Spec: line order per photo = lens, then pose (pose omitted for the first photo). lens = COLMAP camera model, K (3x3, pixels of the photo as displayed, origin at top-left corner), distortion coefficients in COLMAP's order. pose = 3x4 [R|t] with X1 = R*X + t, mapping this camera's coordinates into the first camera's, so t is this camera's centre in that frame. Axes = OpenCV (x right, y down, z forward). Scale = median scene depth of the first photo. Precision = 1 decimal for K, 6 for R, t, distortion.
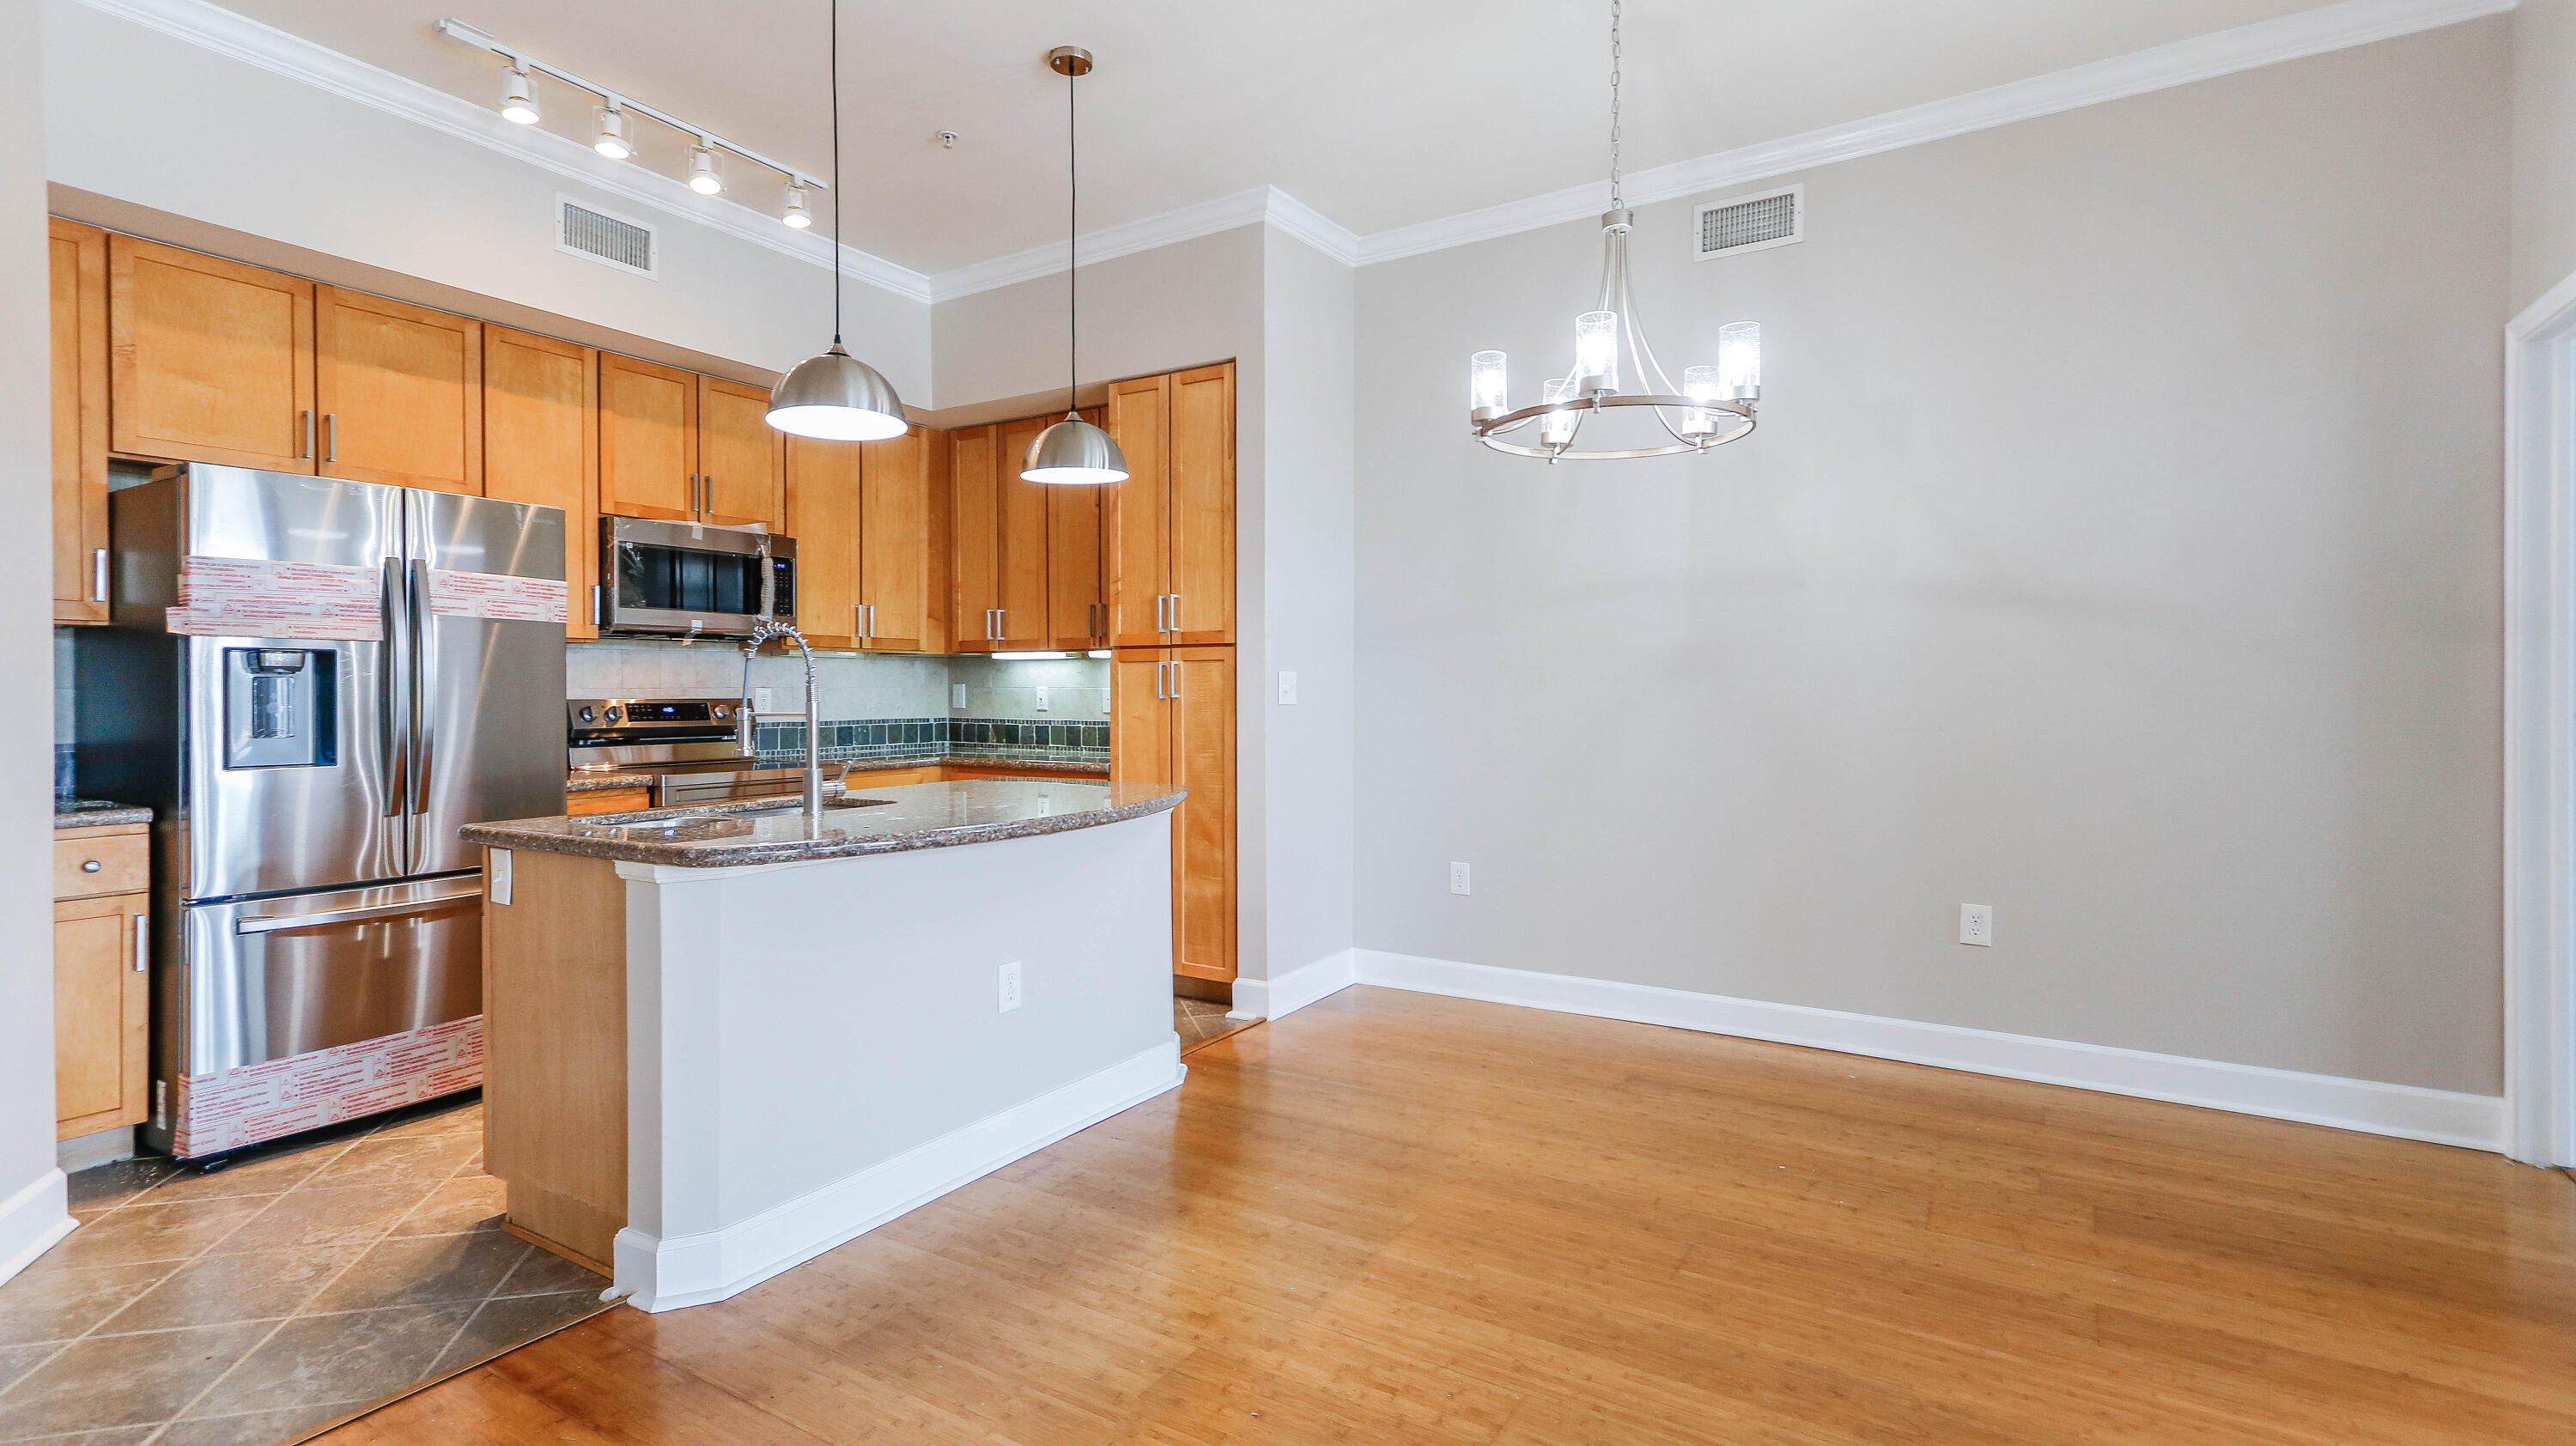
lens RADIAL K [[1208.0, 0, 1265.0], [0, 1208.0, 698.8], [0, 0, 1]] dist [0.027700, -0.006899]
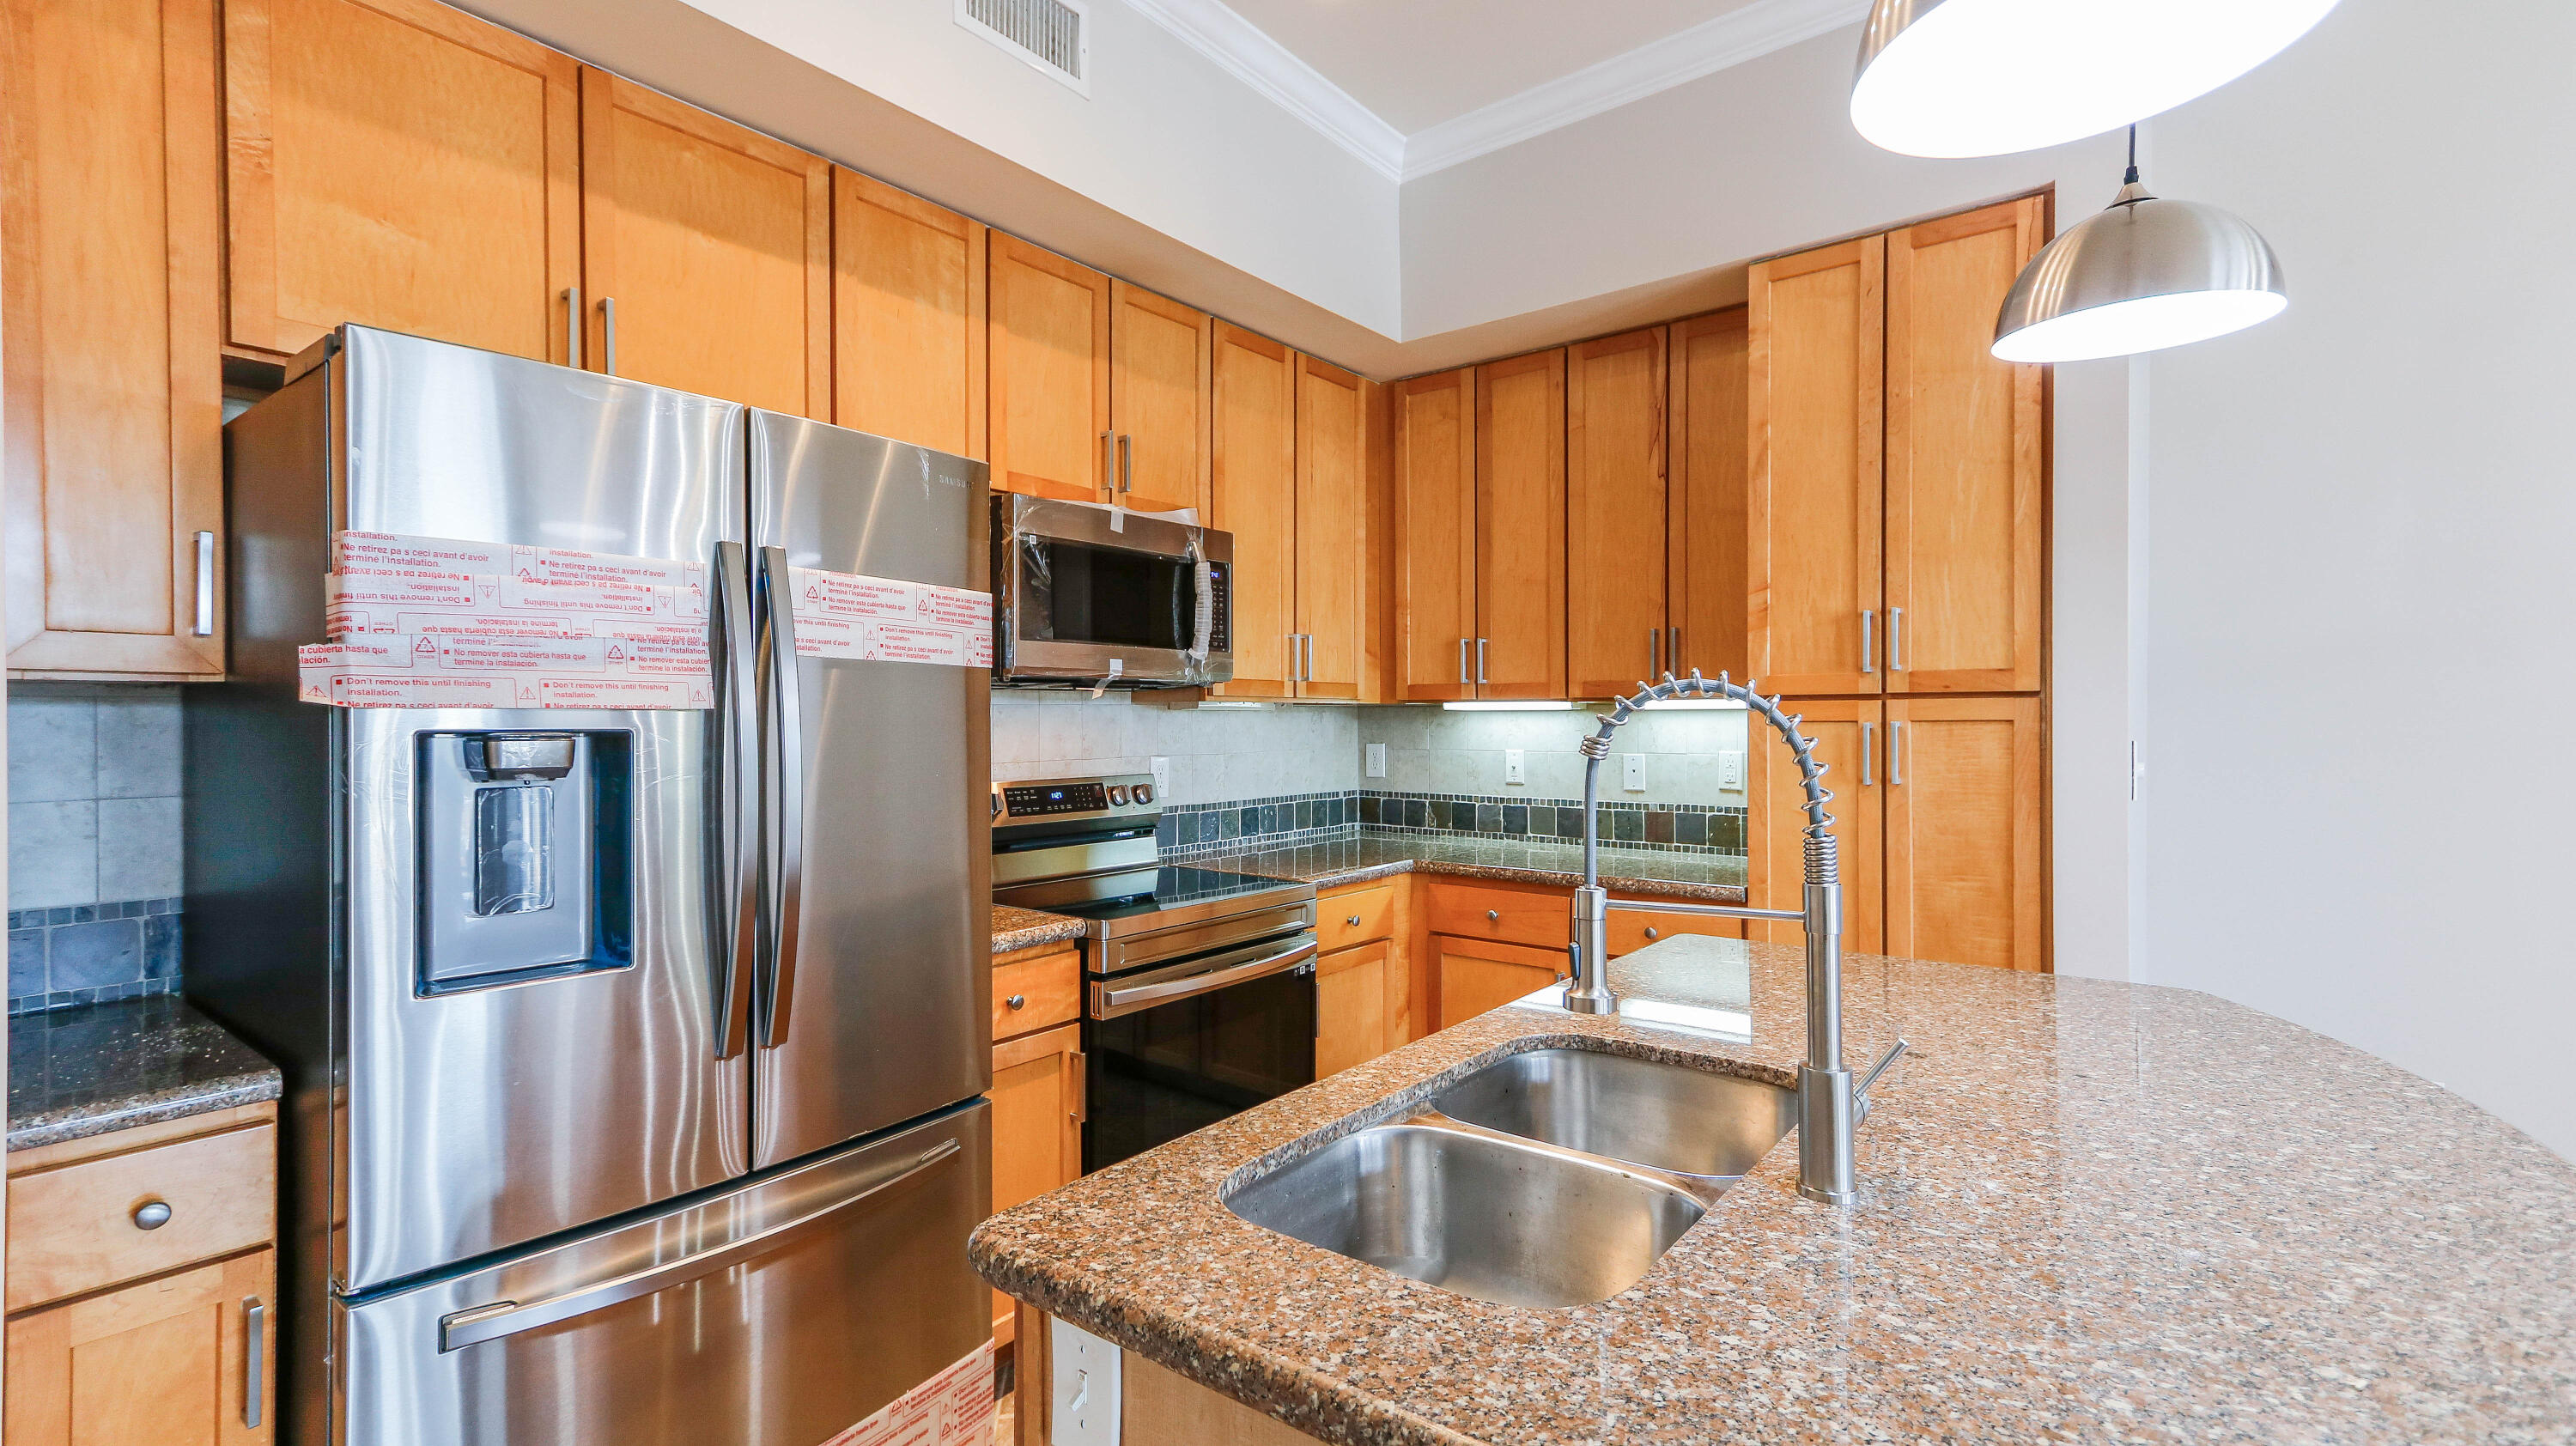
lens RADIAL K [[1171.6, 0, 1251.5], [0, 1171.6, 726.4], [0, 0, 1]] dist [0.014032, -0.000063]
pose [[0.993099, -0.001009, -0.117278, -0.375627], [0.000864, 0.999999, -0.001284, -0.033208], [0.117279, 0.001174, 0.993098, 0.462114]]
